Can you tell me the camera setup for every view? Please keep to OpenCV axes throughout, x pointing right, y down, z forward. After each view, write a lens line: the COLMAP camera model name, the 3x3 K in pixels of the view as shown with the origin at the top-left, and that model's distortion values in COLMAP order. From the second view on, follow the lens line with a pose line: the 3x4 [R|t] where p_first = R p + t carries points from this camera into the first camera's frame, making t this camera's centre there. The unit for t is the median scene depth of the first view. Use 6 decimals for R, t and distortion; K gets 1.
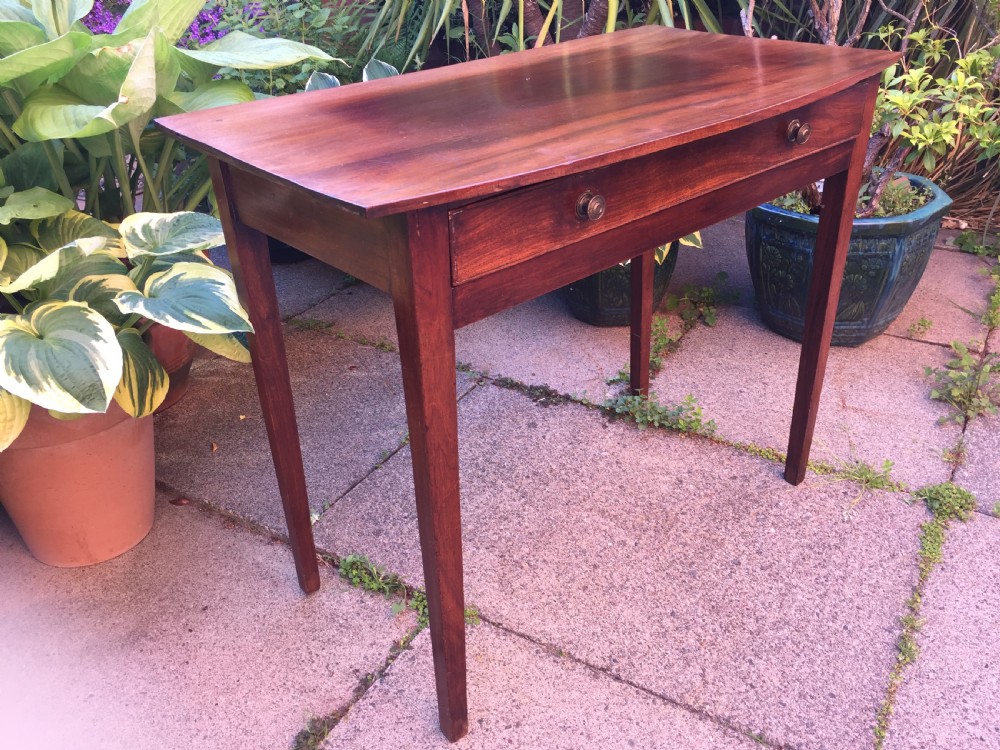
lens RADIAL K [[848.8, 0, 498.9], [0, 848.8, 378.7], [0, 0, 1]] dist [0.077974, -0.113285]
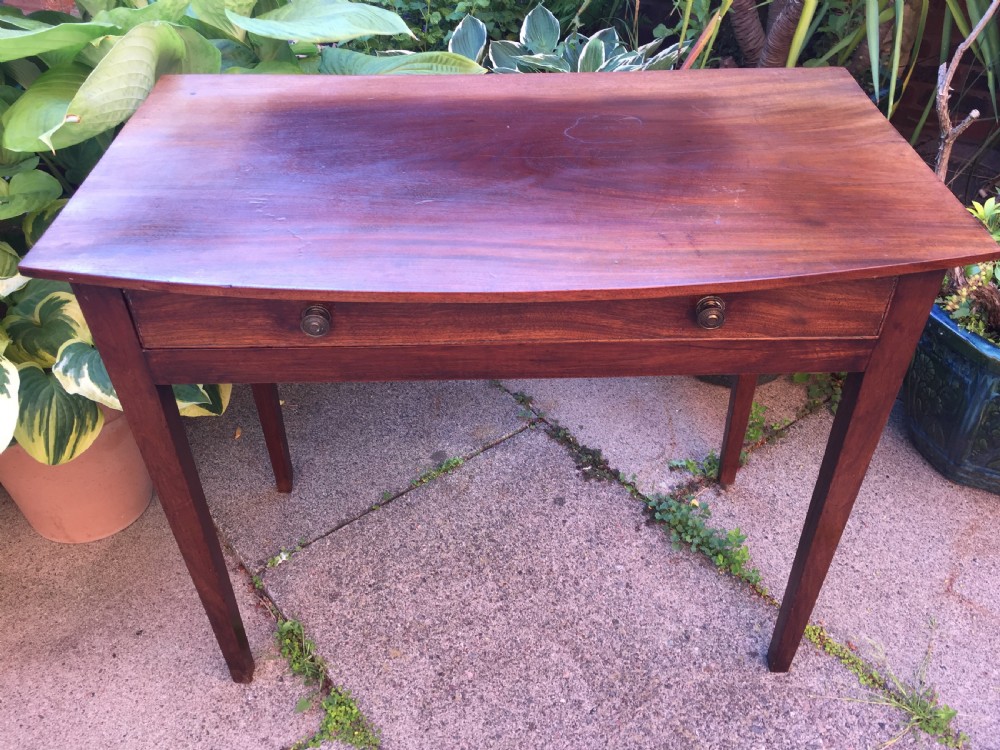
lens RADIAL K [[848.8, 0, 501.9], [0, 848.8, 374.5], [0, 0, 1]] dist [0.077974, -0.113285]
pose [[0.938656, 0.246579, -0.241088, 0.195789], [-0.208390, 0.962593, 0.173171, -0.253735], [0.274770, -0.112308, 0.954928, 0.192901]]
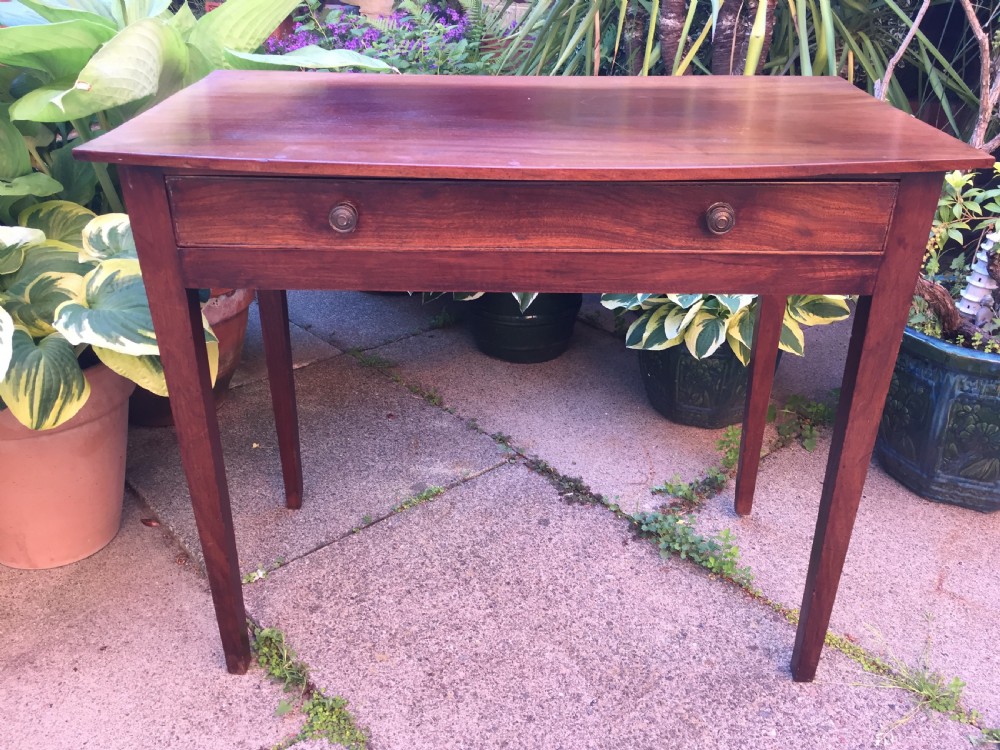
lens RADIAL K [[848.8, 0, 500.9], [0, 848.8, 376.8], [0, 0, 1]] dist [0.077974, -0.113285]
pose [[0.955608, 0.182376, -0.231412, 0.205186], [-0.195676, 0.980019, -0.035684, -0.061005], [0.220281, 0.079382, 0.972201, 0.166769]]
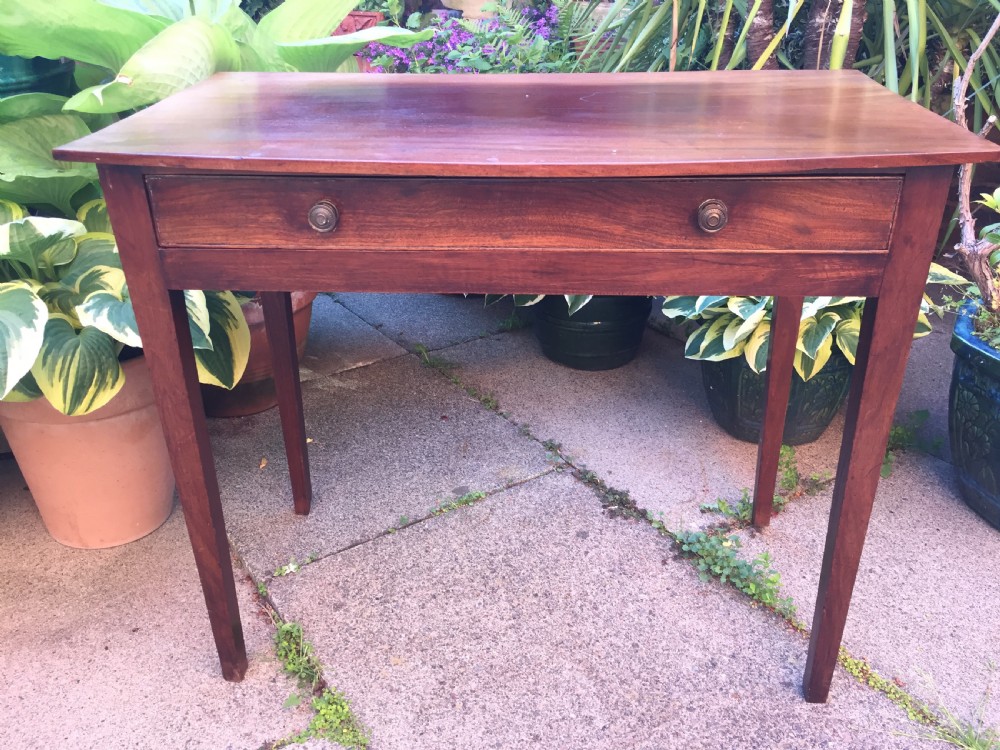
lens RADIAL K [[848.8, 0, 502.7], [0, 848.8, 376.5], [0, 0, 1]] dist [0.077974, -0.113285]
pose [[0.909690, 0.219099, -0.352788, 0.275748], [-0.238973, 0.970936, -0.013209, -0.080265], [0.339640, 0.096323, 0.935610, 0.209582]]
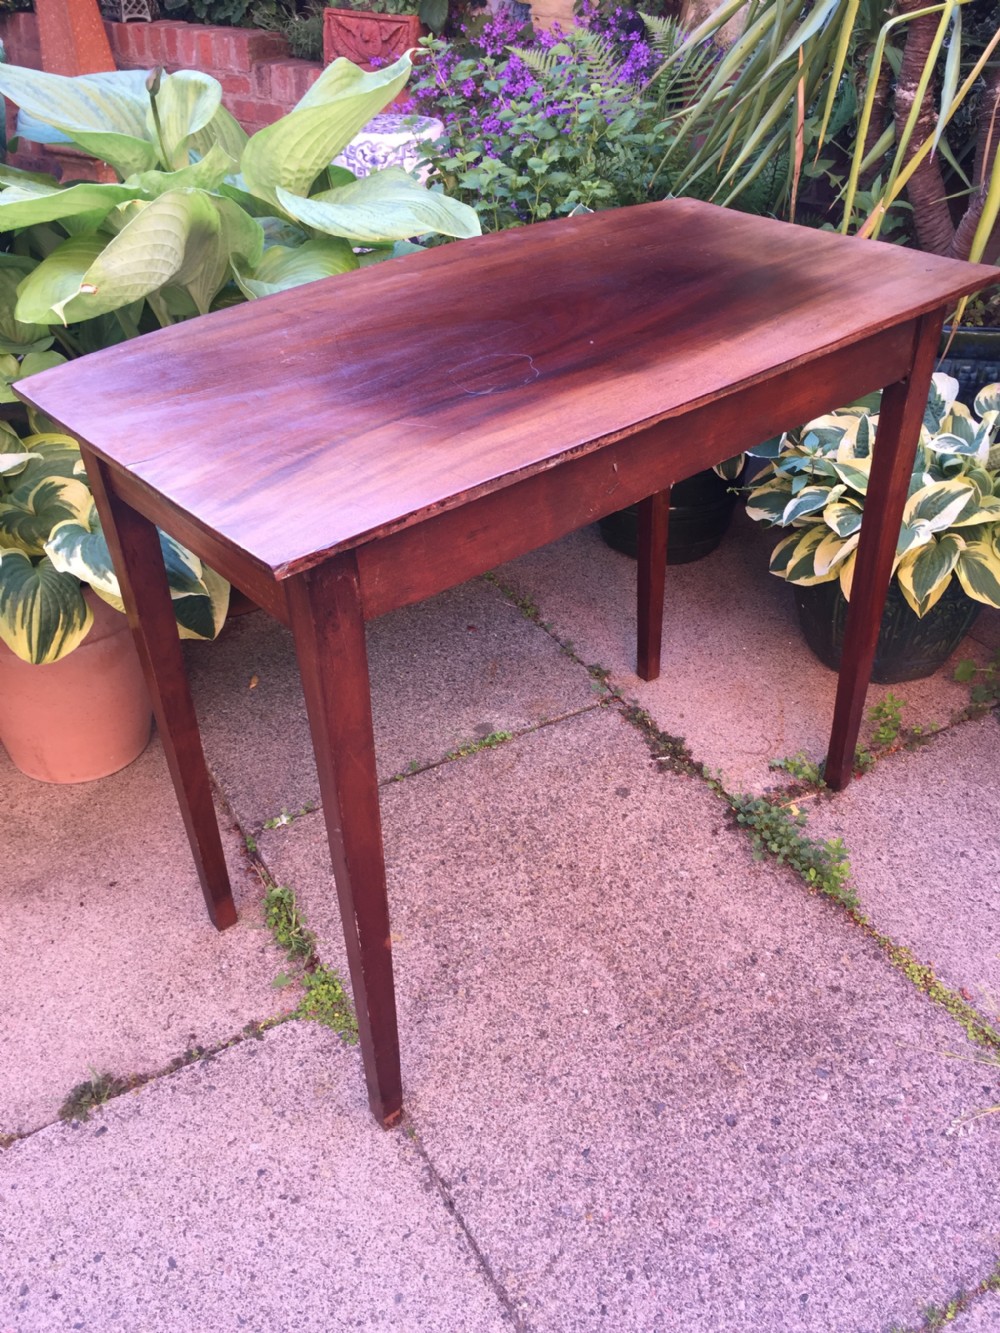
lens RADIAL K [[1131.4, 0, 504.5], [0, 1131.4, 673.6], [0, 0, 1]] dist [0.077974, -0.113285]
pose [[0.874835, 0.311154, -0.371276, 0.328278], [-0.263299, 0.948762, 0.174715, -0.214432], [0.406616, -0.055090, 0.911937, 0.125718]]
